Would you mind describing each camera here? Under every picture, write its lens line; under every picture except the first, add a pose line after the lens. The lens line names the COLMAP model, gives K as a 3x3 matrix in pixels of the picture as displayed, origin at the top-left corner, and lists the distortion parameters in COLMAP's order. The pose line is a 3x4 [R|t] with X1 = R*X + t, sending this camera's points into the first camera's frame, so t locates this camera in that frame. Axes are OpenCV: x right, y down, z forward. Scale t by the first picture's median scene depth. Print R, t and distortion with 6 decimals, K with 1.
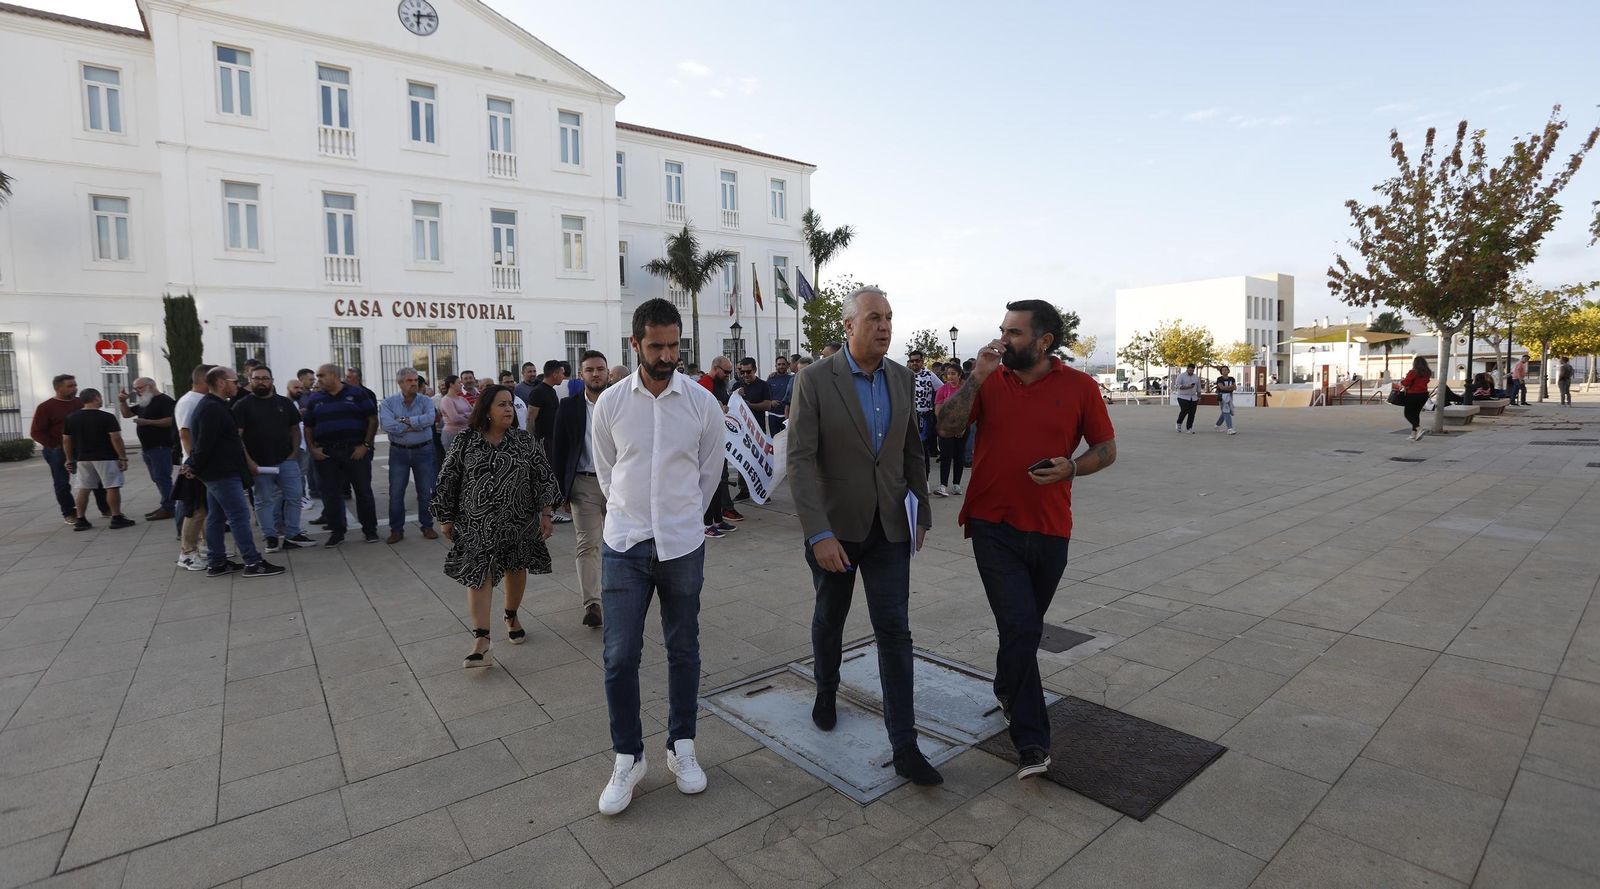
lens RADIAL K [[744.0, 0, 803.2], [0, 744.0, 416.7], [0, 0, 1]] dist [-0.057005, 0.020718]
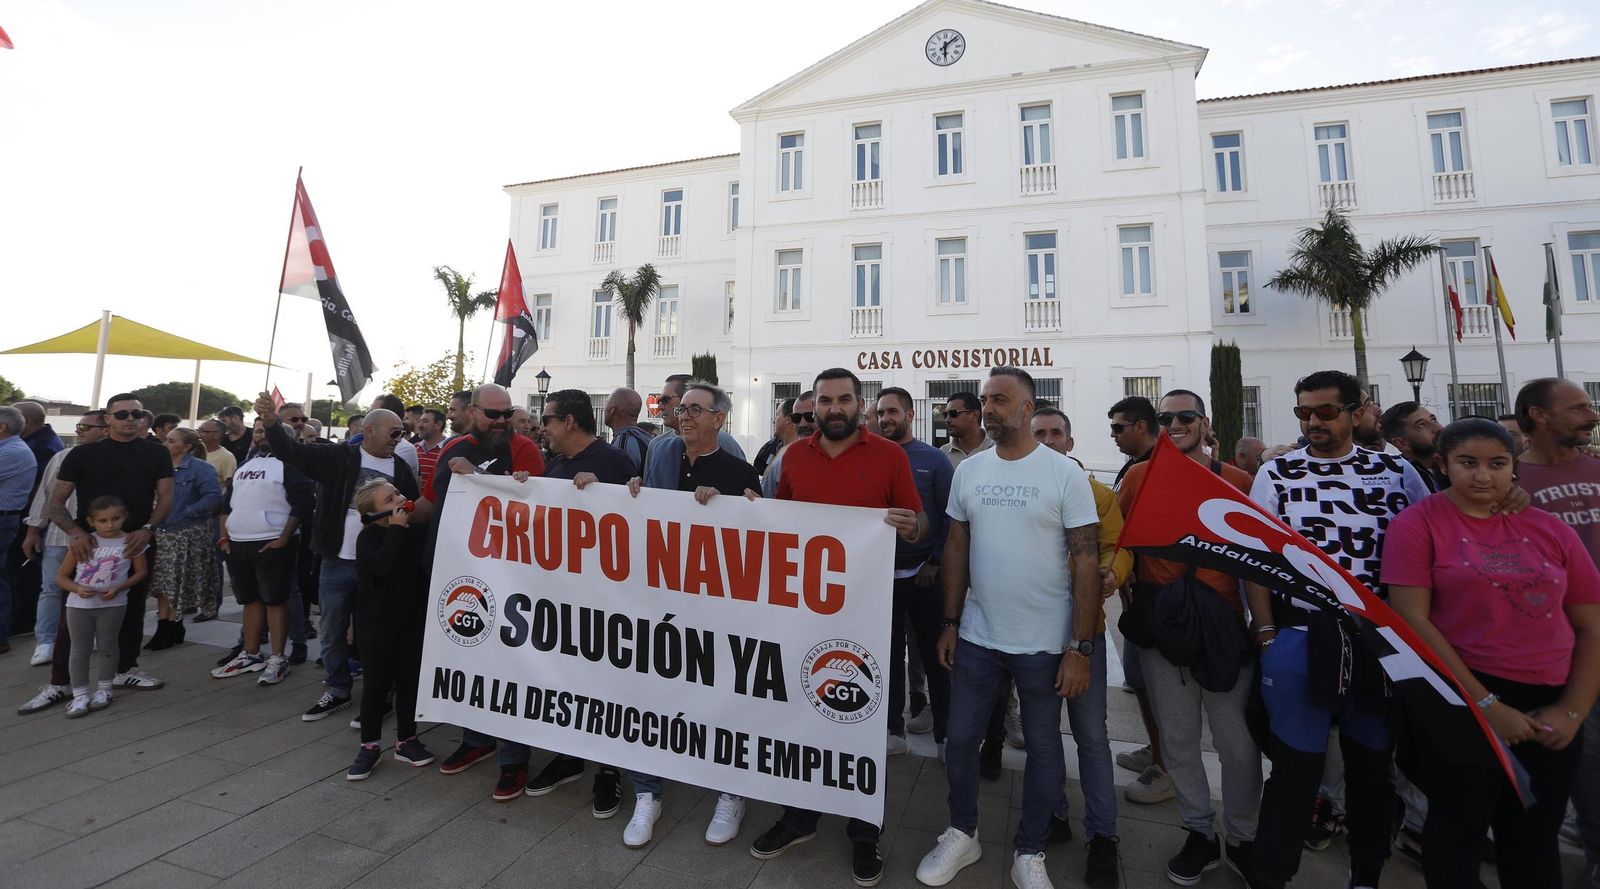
lens RADIAL K [[744.0, 0, 797.0], [0, 744.0, 348.3], [0, 0, 1]] dist [-0.057005, 0.020718]
pose [[0.561095, -0.077361, -0.824129, 0.110443], [-0.069588, 0.987690, -0.140092, -0.021988], [0.824821, 0.135954, 0.548804, 0.363071]]
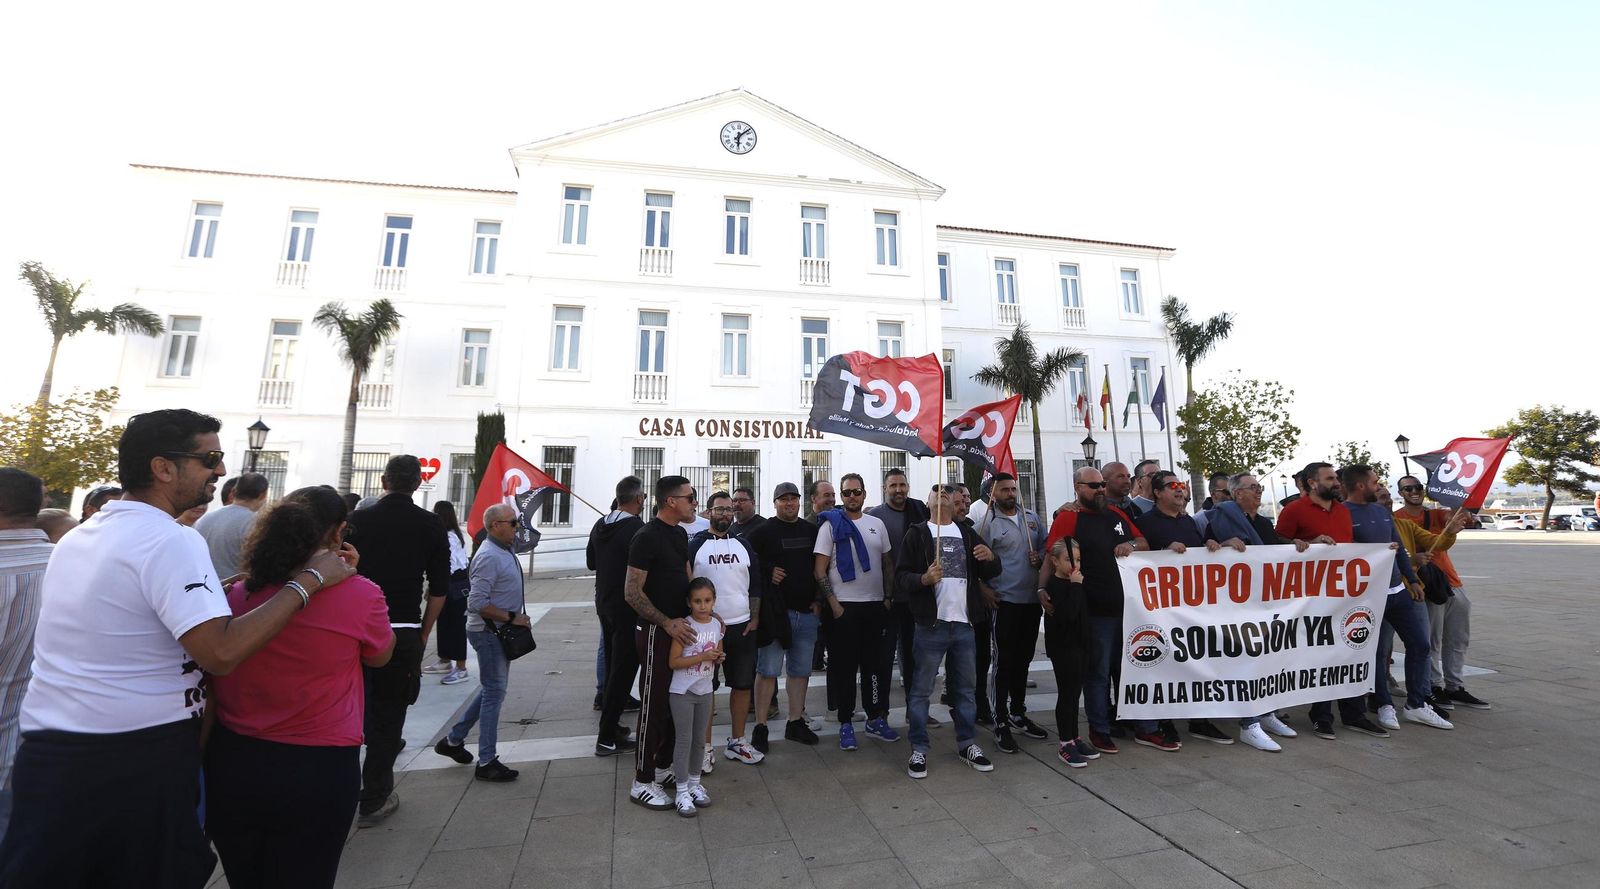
lens RADIAL K [[765.8, 0, 830.4], [0, 765.8, 330.9], [0, 0, 1]] dist [-0.061016, 0.009251]
pose [[0.915041, -0.076561, -0.396028, -0.013856], [-0.034677, 0.963255, -0.266342, -0.013717], [0.401867, 0.257447, 0.878763, 0.181815]]
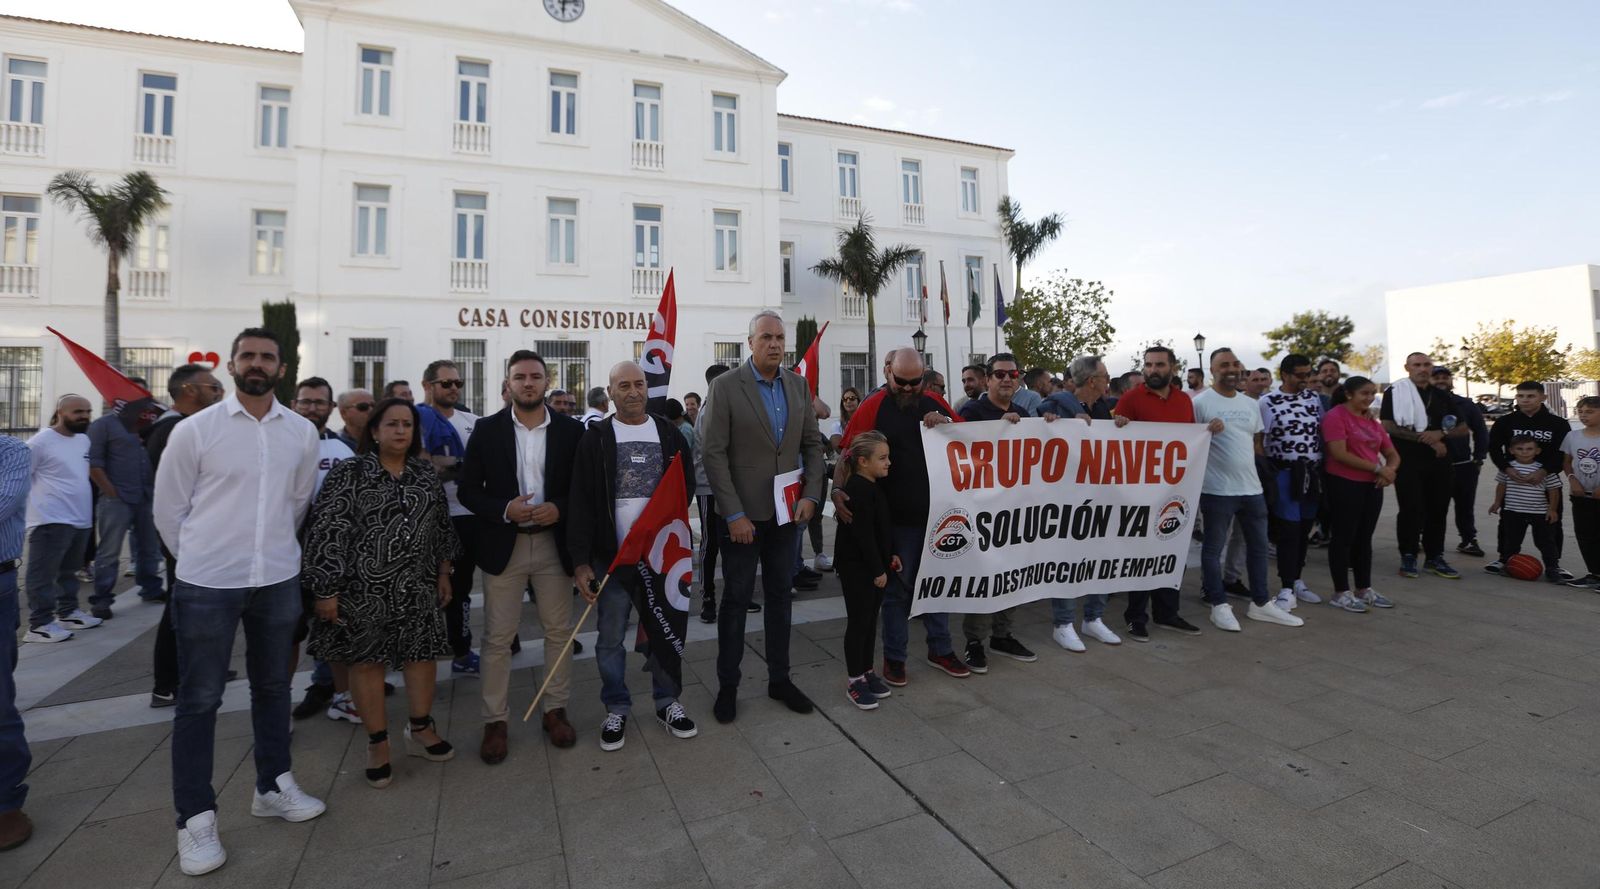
lens RADIAL K [[744.0, 0, 795.7], [0, 744.0, 348.8], [0, 0, 1]] dist [-0.057005, 0.020718]
pose [[0.964951, -0.015523, -0.261971, -0.010210], [-0.016051, 0.992889, -0.117959, -0.011129], [0.261939, 0.118030, 0.957840, 0.232297]]
